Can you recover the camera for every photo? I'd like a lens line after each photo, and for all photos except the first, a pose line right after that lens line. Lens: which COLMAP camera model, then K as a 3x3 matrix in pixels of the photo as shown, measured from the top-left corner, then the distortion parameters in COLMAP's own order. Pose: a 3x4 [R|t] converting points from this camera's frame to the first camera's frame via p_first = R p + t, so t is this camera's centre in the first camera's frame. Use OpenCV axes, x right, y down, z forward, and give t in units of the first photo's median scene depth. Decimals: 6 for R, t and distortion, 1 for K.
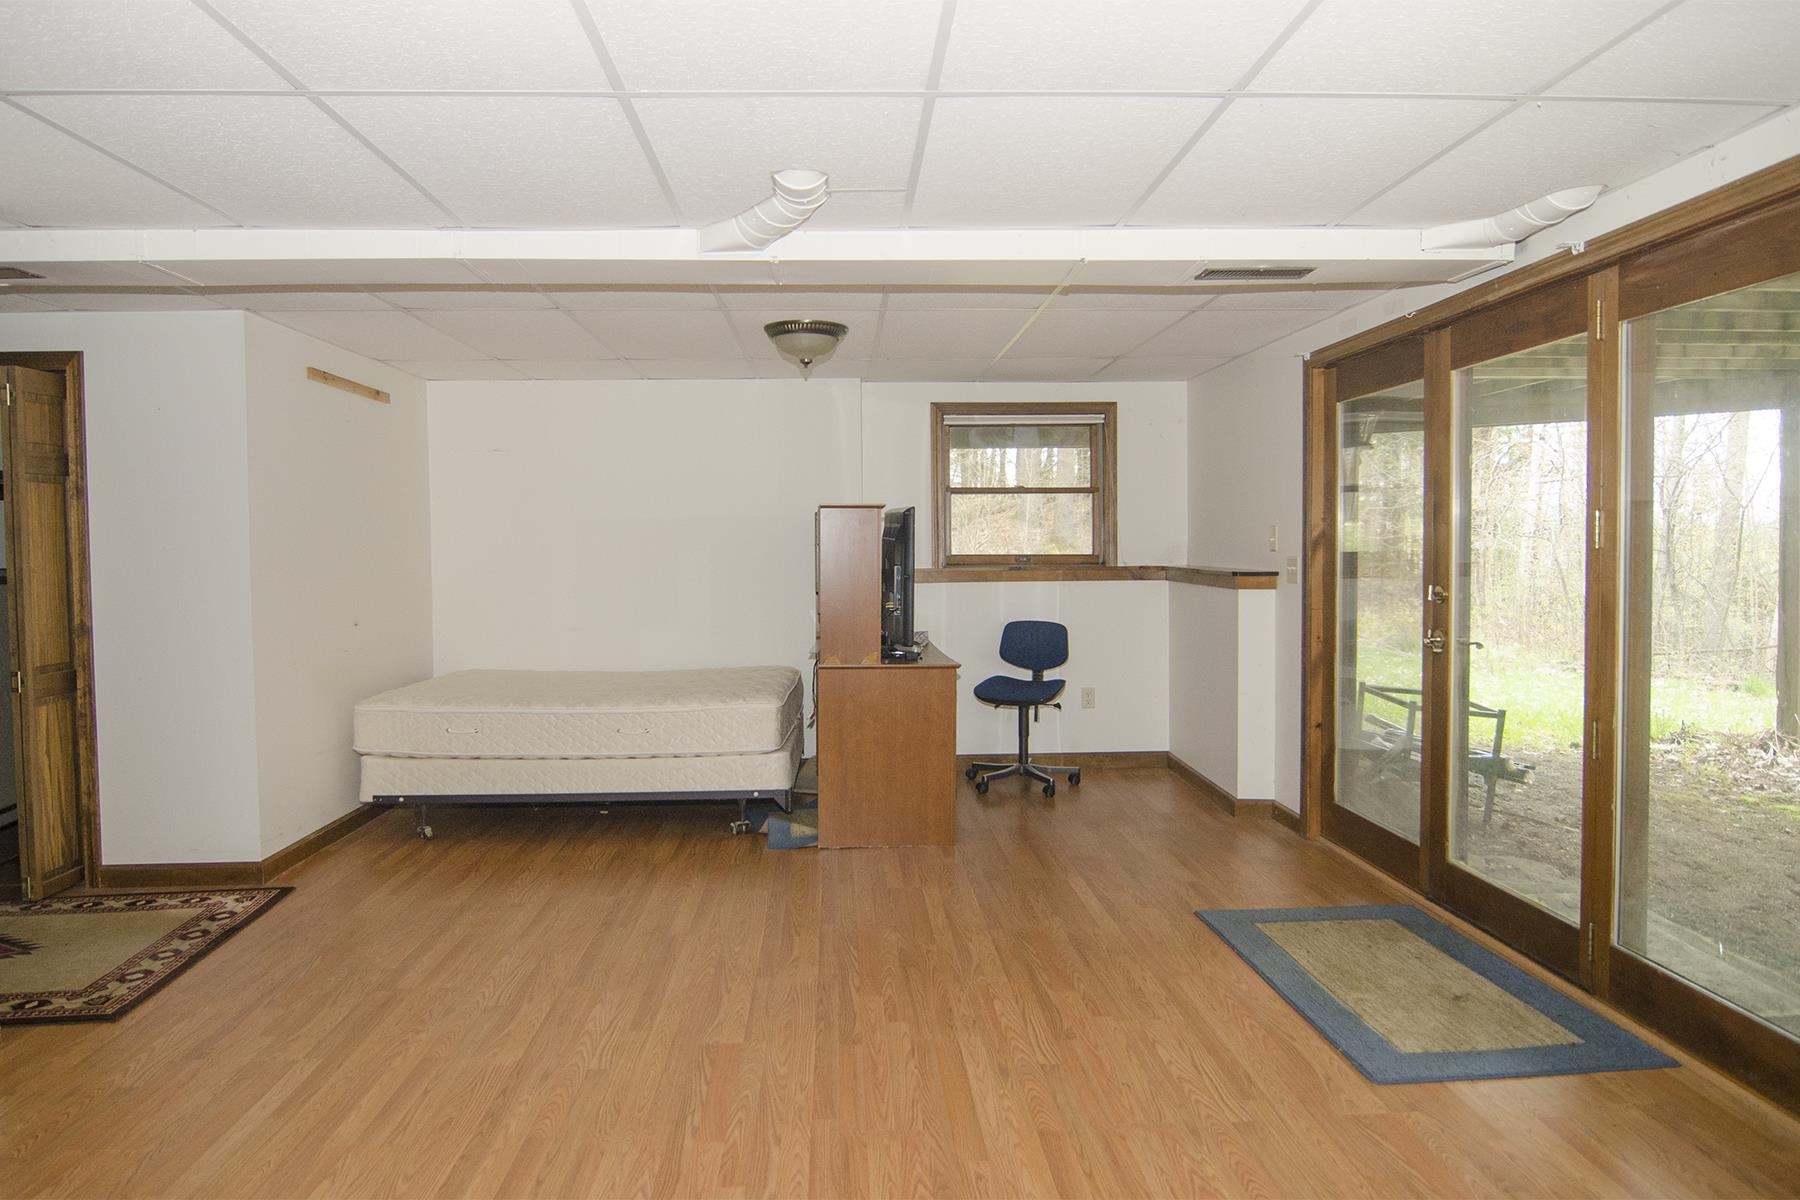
lens RADIAL K [[1151.7, 0, 900.0], [0, 1151.7, 600.0], [0, 0, 1]] dist [-0.003183, -0.003996]
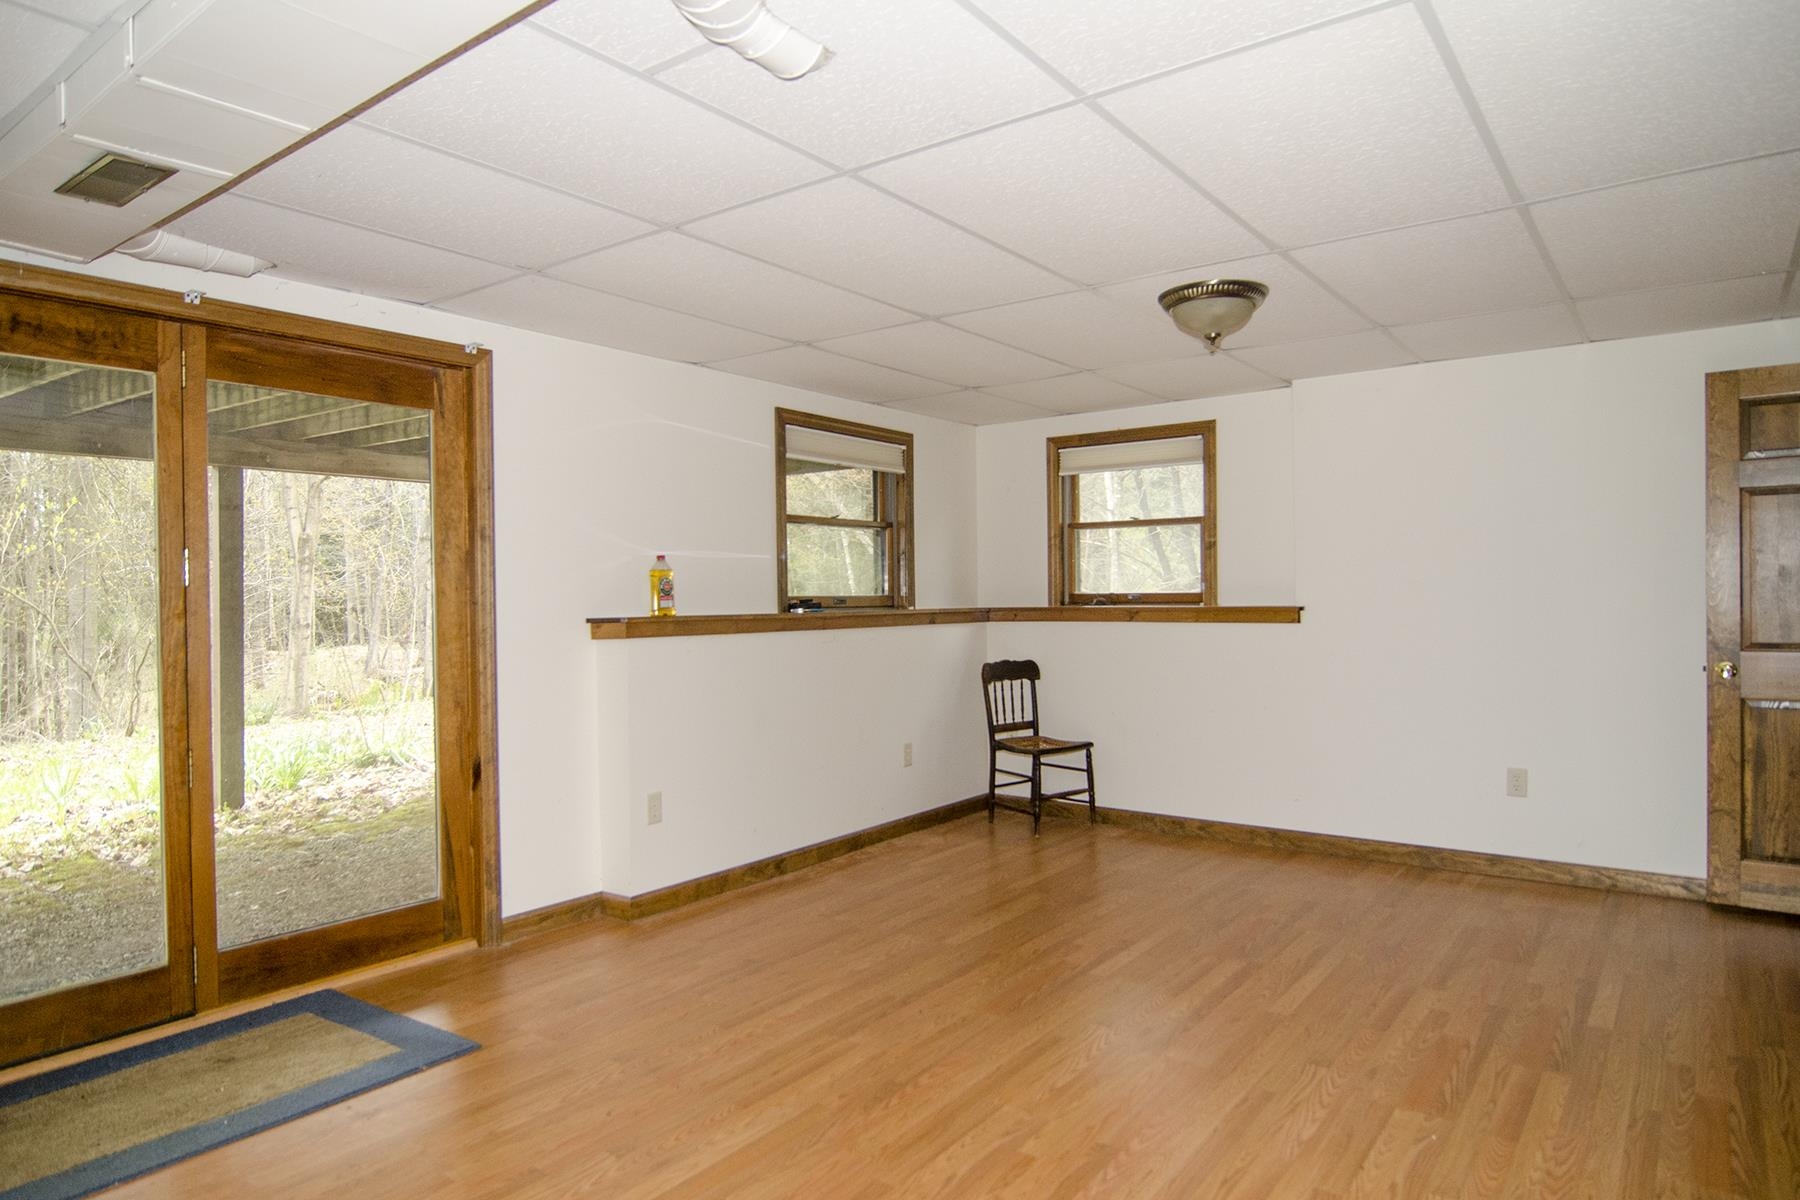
lens RADIAL K [[1107.4, 0, 873.1], [0, 1107.4, 601.2], [0, 0, 1]] dist [-0.005736, -0.002857]
pose [[-0.761927, 0.017093, 0.647438, -0.337022], [0.050987, 0.998132, 0.033652, -0.020161], [-0.645653, 0.058652, -0.761375, 0.877249]]
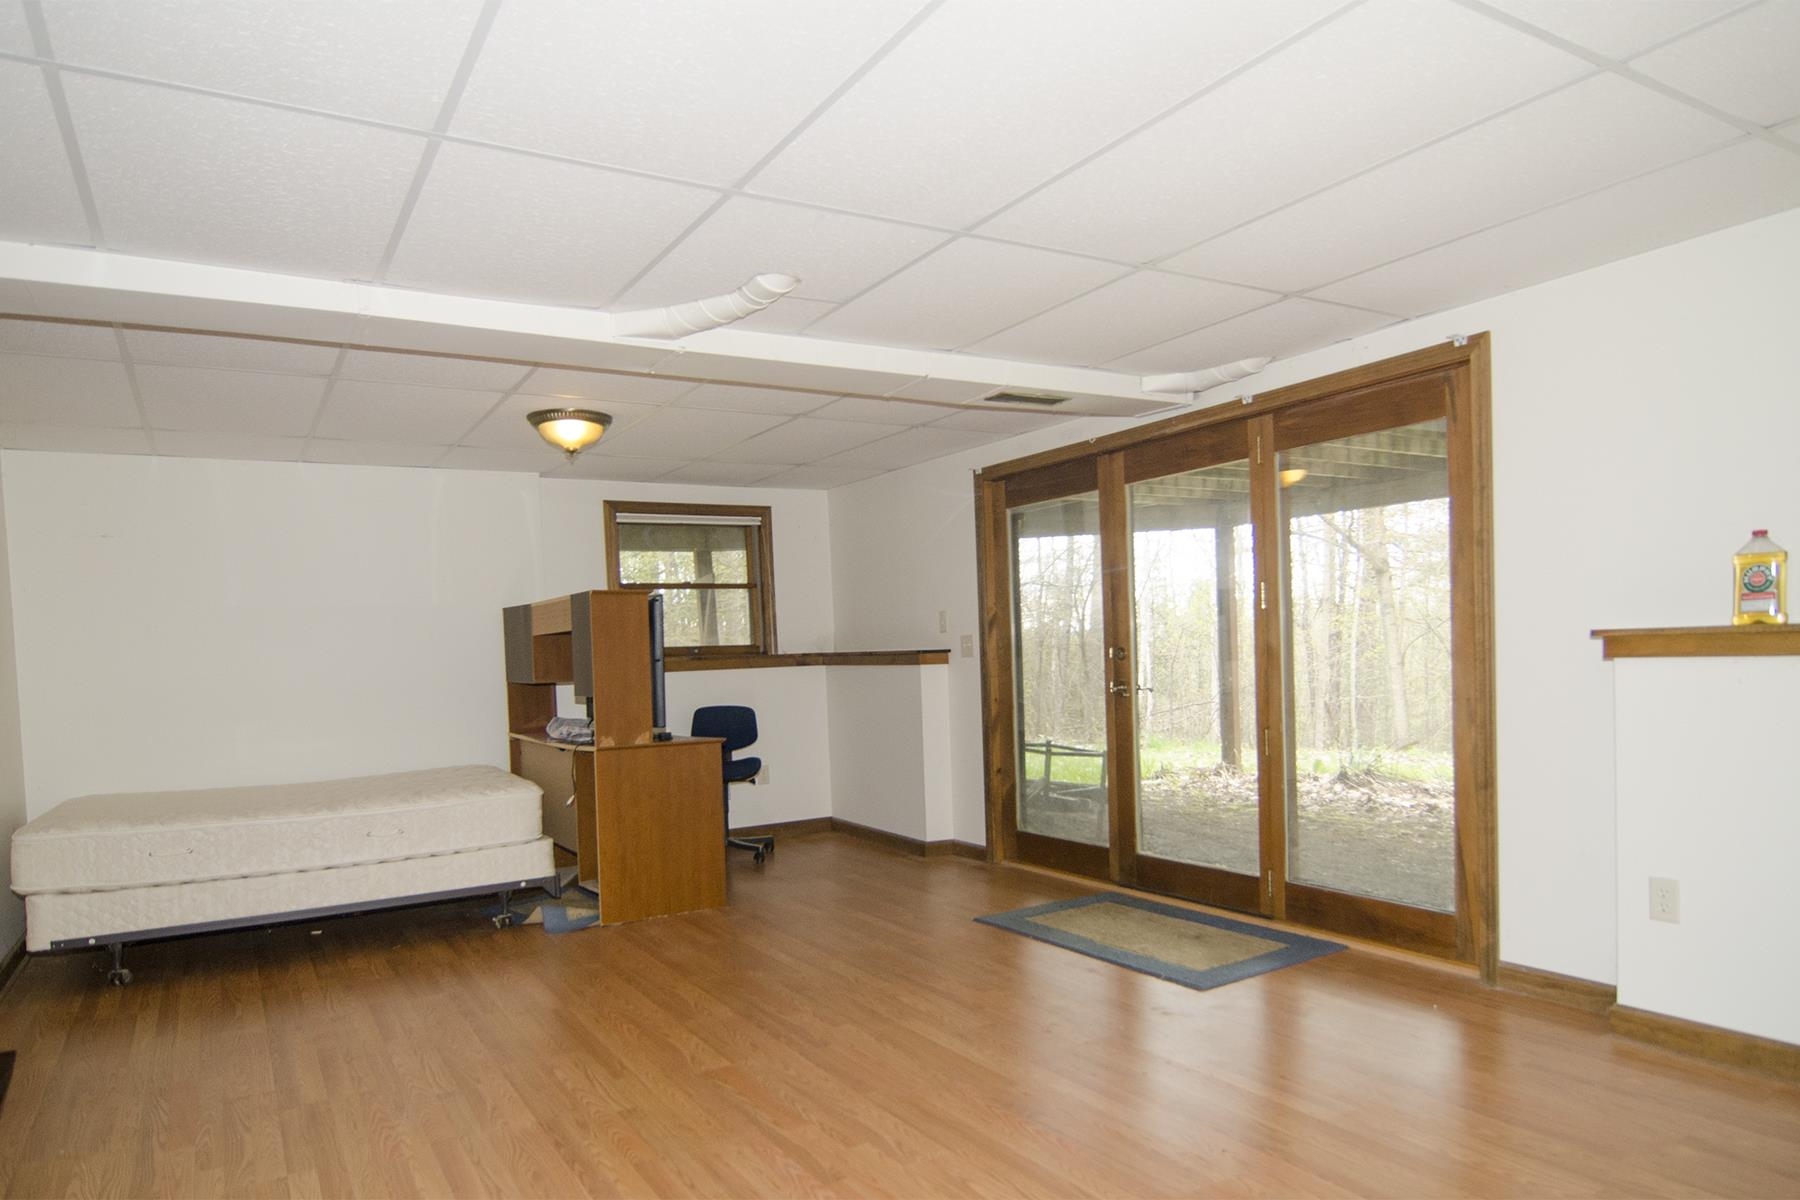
lens RADIAL K [[1126.4, 0, 923.5], [0, 1126.4, 707.7], [0, 0, 1]] dist [0.000440, 0.000023]
pose [[0.874447, -0.050088, 0.482529, -0.293695], [0.053785, 0.998533, 0.006181, 0.030573], [-0.482131, 0.020547, 0.875858, -0.019409]]
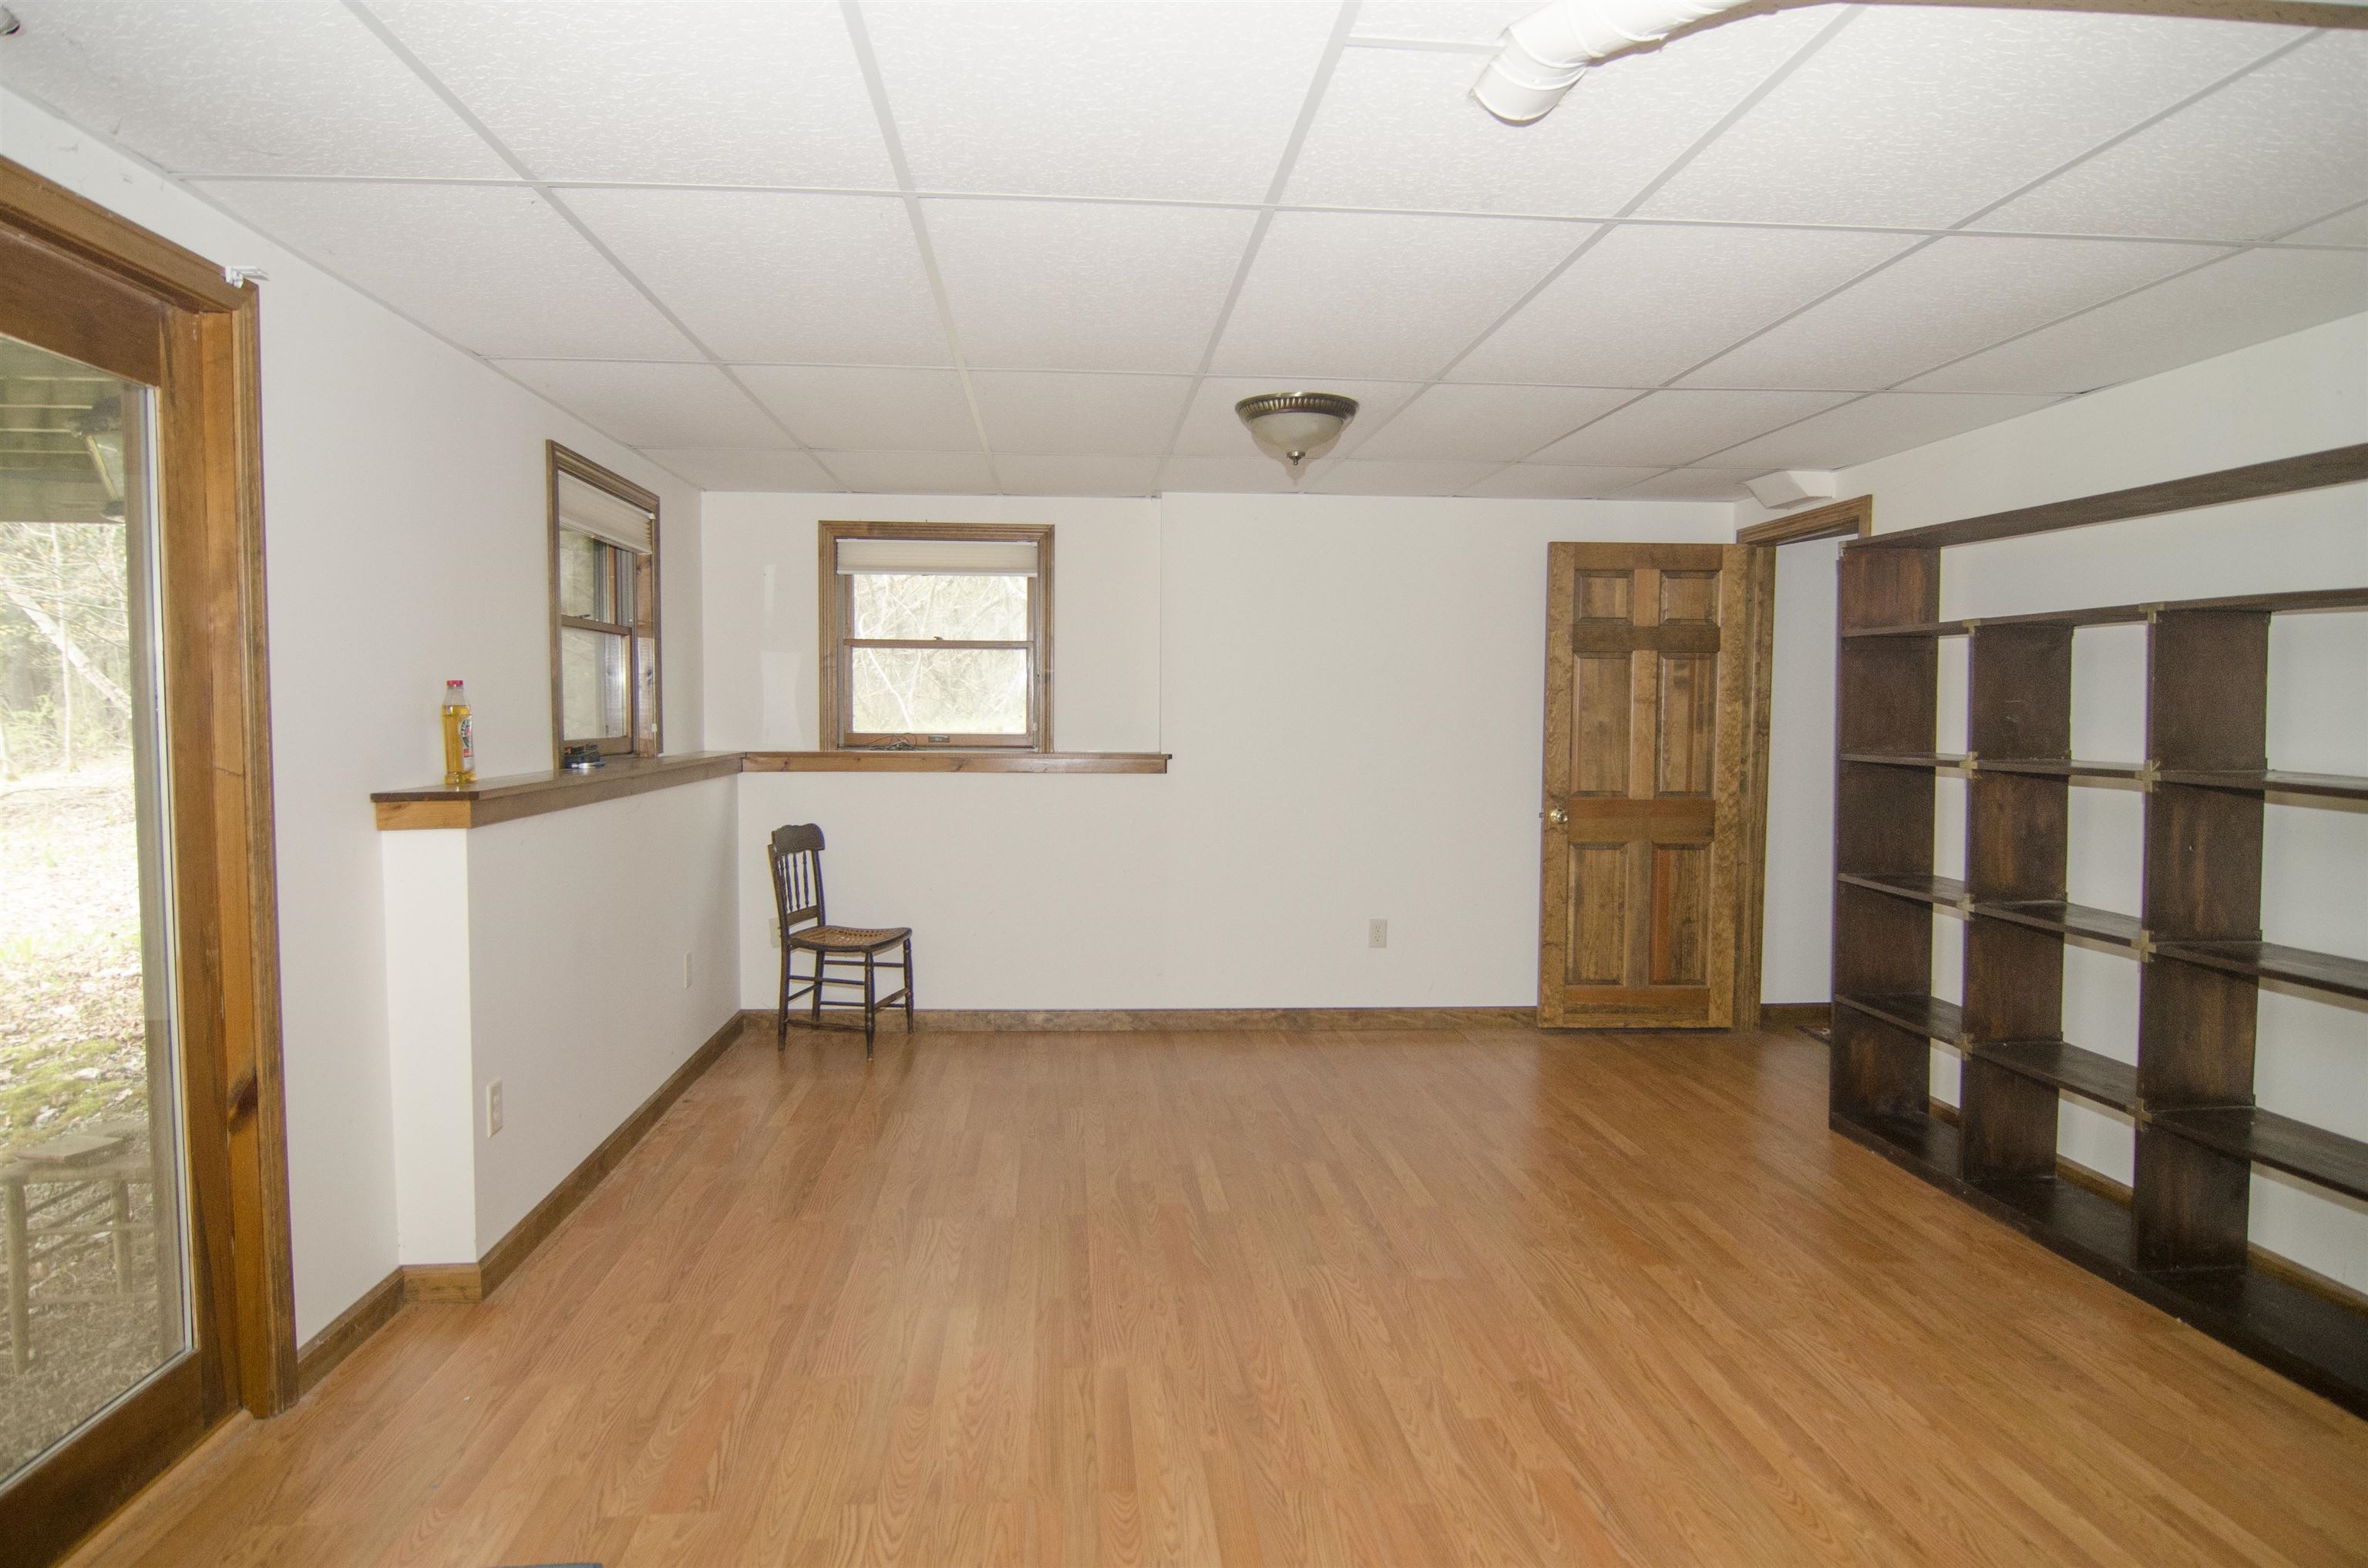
lens RADIAL K [[1417.2, 0, 1184.0], [0, 1417.2, 784.0], [0, 0, 1]] dist [-0.001935, -0.000707]
pose [[-0.999643, 0.005809, -0.026071, 0.056651], [0.003084, 0.994642, 0.103337, -0.056546], [0.026532, 0.103220, -0.994305, 0.990620]]
